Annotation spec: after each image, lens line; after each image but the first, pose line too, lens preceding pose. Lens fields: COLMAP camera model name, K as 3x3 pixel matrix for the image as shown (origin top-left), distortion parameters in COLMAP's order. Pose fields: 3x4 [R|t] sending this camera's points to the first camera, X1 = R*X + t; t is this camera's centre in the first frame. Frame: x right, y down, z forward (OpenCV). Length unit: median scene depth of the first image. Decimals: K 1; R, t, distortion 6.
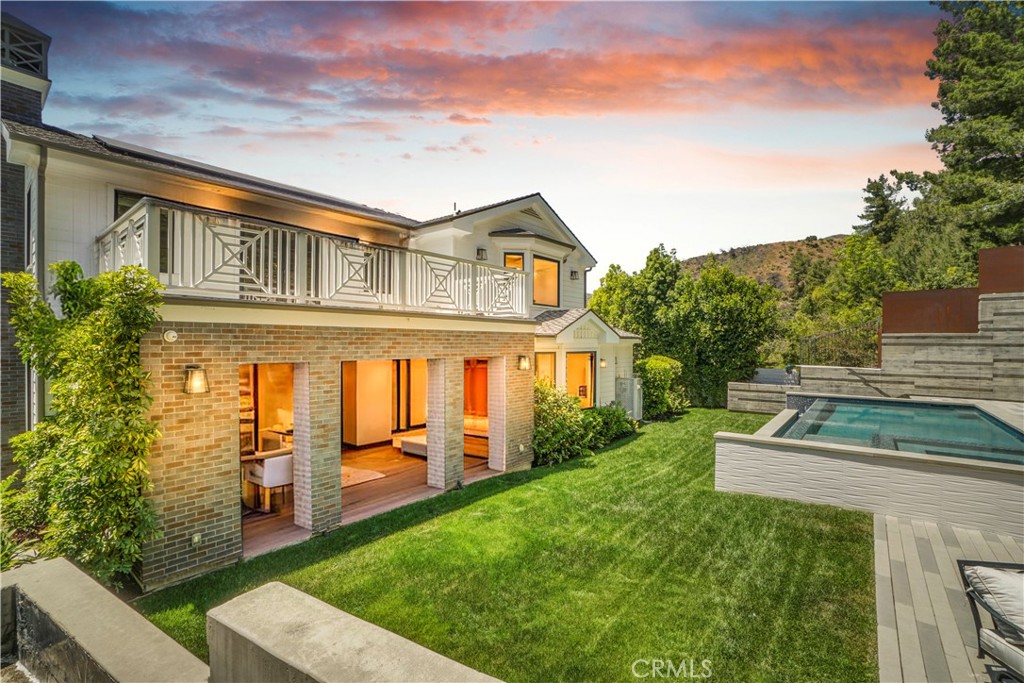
lens RADIAL K [[457.7, 0, 506.6], [0, 457.7, 346.6], [0, 0, 1]] dist [-0.062742, 0.021797]
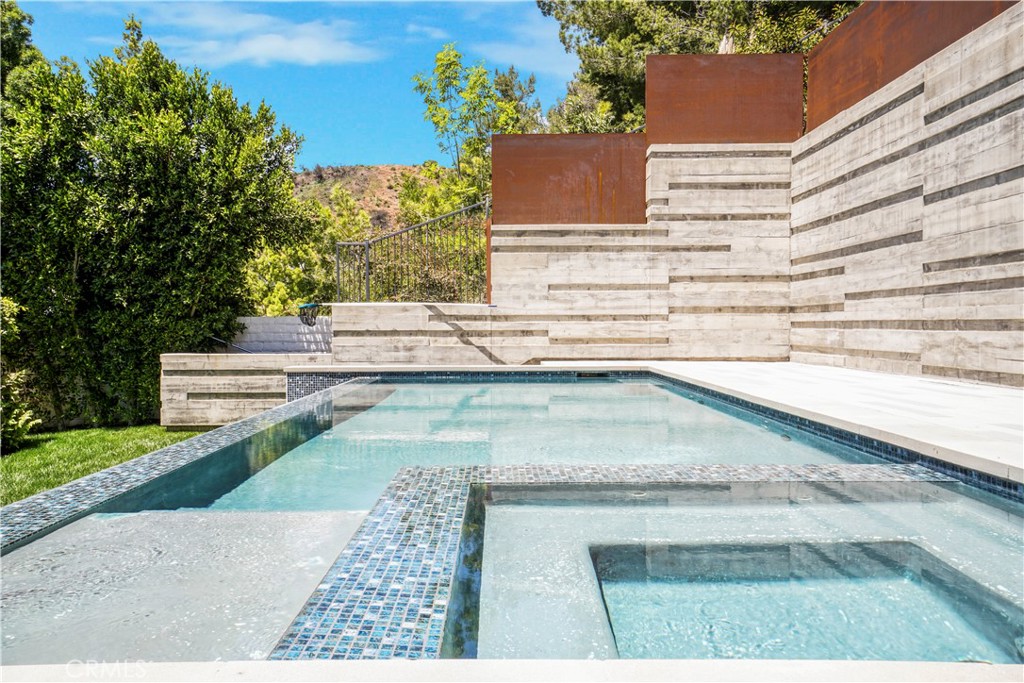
lens RADIAL K [[758.3, 0, 512.0], [0, 758.3, 341.5], [0, 0, 1]] dist [0.004793, 0.000835]
pose [[0.764598, -0.023864, 0.644066, 0.396738], [0.011797, 0.999665, 0.023035, 0.075240], [-0.644400, -0.010015, 0.764623, 0.429912]]
